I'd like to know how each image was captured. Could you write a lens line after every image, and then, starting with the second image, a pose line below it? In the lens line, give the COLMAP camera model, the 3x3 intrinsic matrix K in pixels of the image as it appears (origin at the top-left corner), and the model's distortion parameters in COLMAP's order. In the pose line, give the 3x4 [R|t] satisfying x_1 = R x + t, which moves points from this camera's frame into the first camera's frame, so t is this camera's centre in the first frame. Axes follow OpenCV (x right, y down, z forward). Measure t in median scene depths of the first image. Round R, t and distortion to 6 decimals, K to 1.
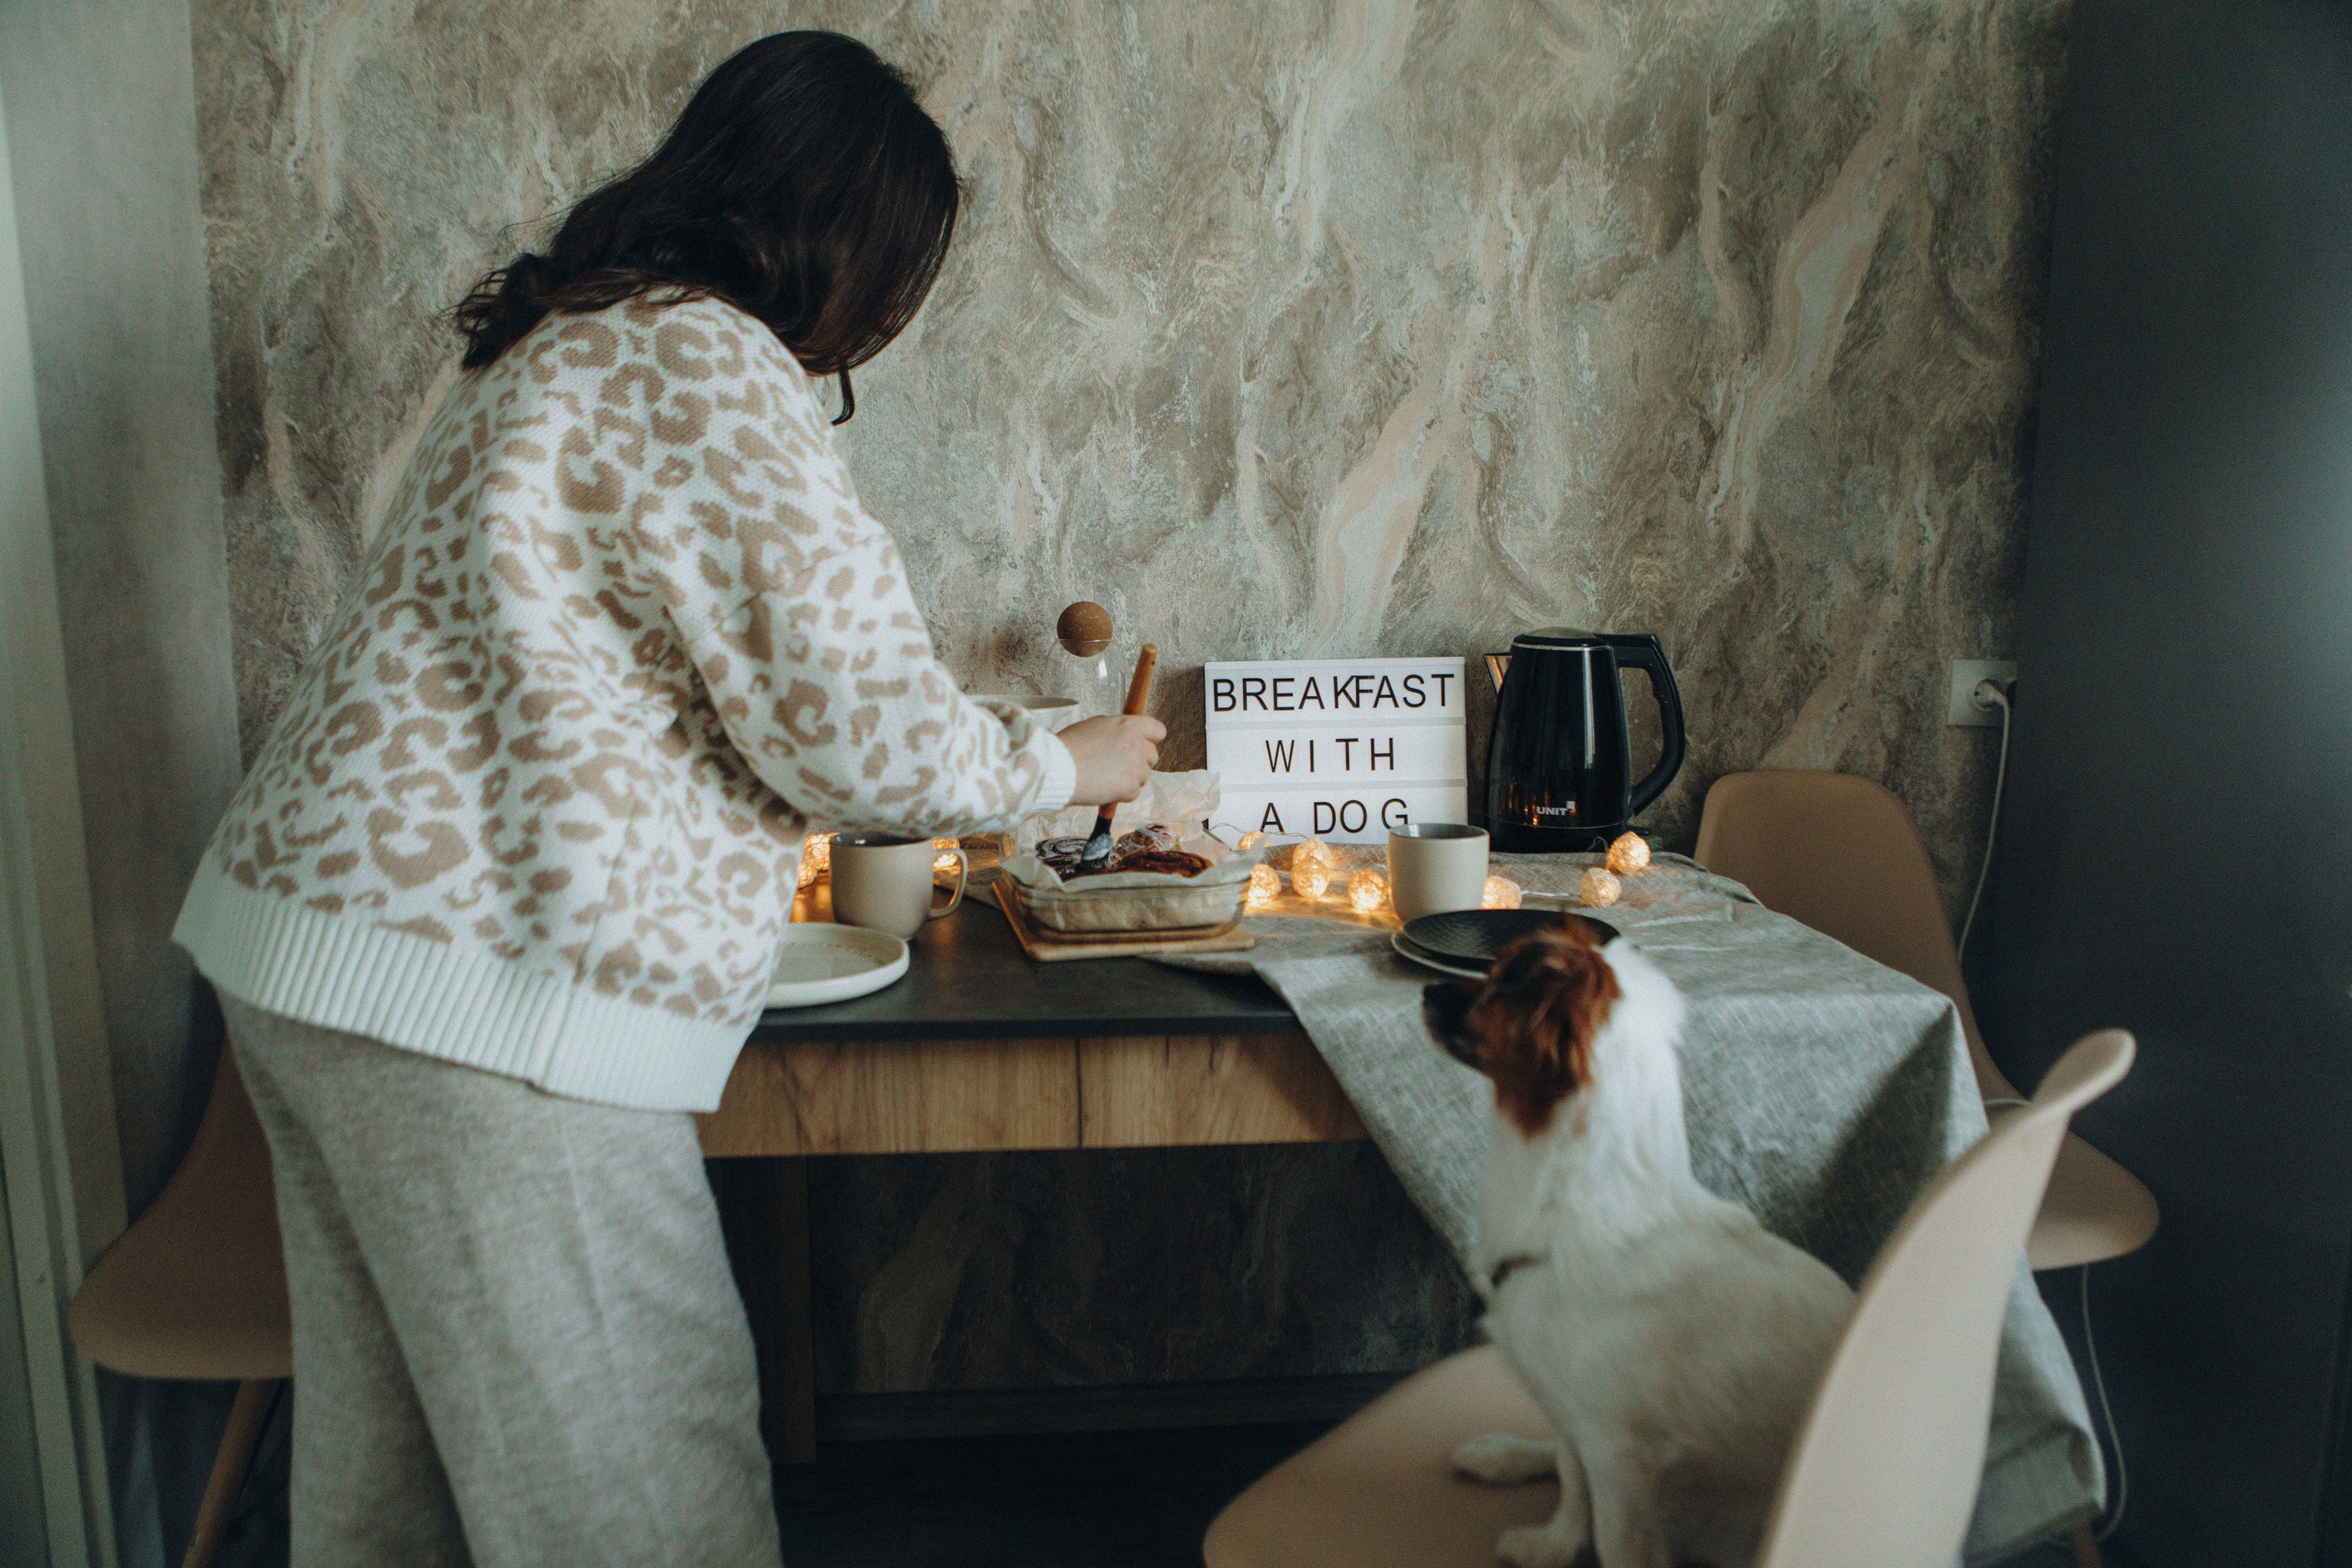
lens RADIAL K [[1762.8, 0, 1174.2], [0, 1762.8, 863.9], [0, 0, 1]] dist [-0.059987, 0.041732]
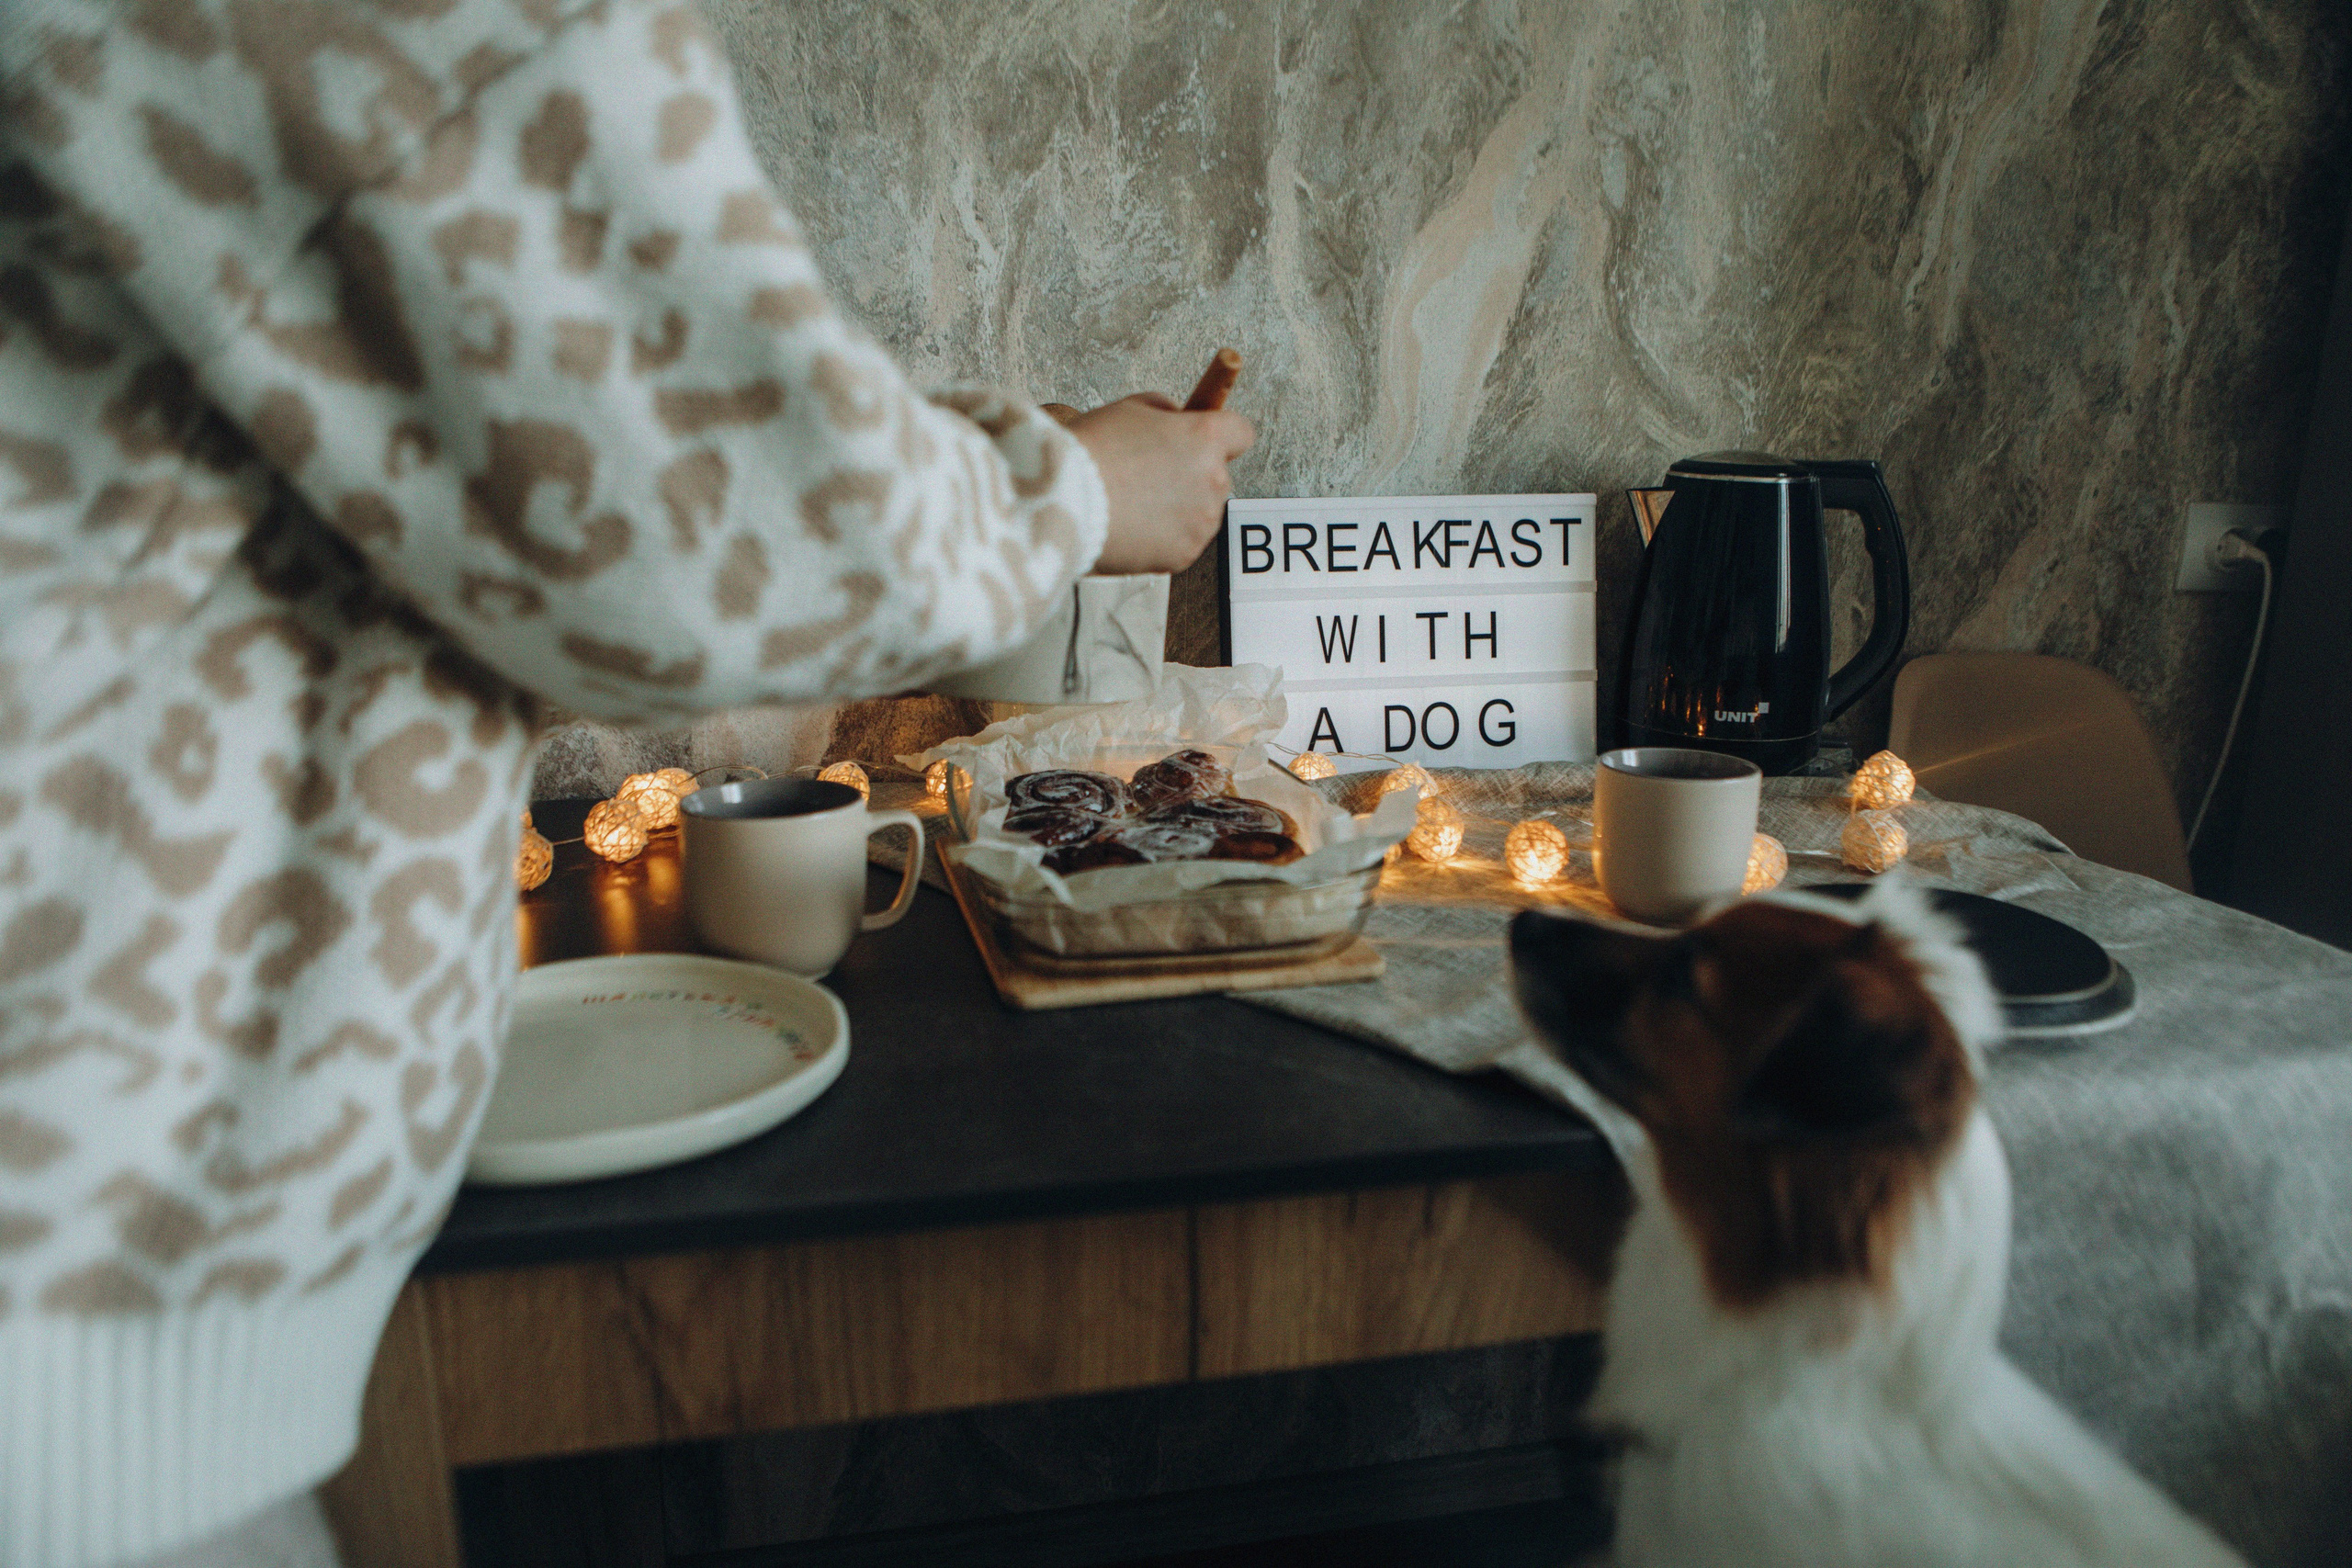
lens RADIAL K [[1740.9, 0, 1223.5], [0, 1740.9, 857.8], [0, 0, 1]] dist [-0.039851, 0.027111]
pose [[0.989820, -0.025432, 0.140031, -0.078441], [0.015029, 0.997081, 0.074851, -0.027231], [-0.141526, -0.071984, 0.987314, 0.327766]]
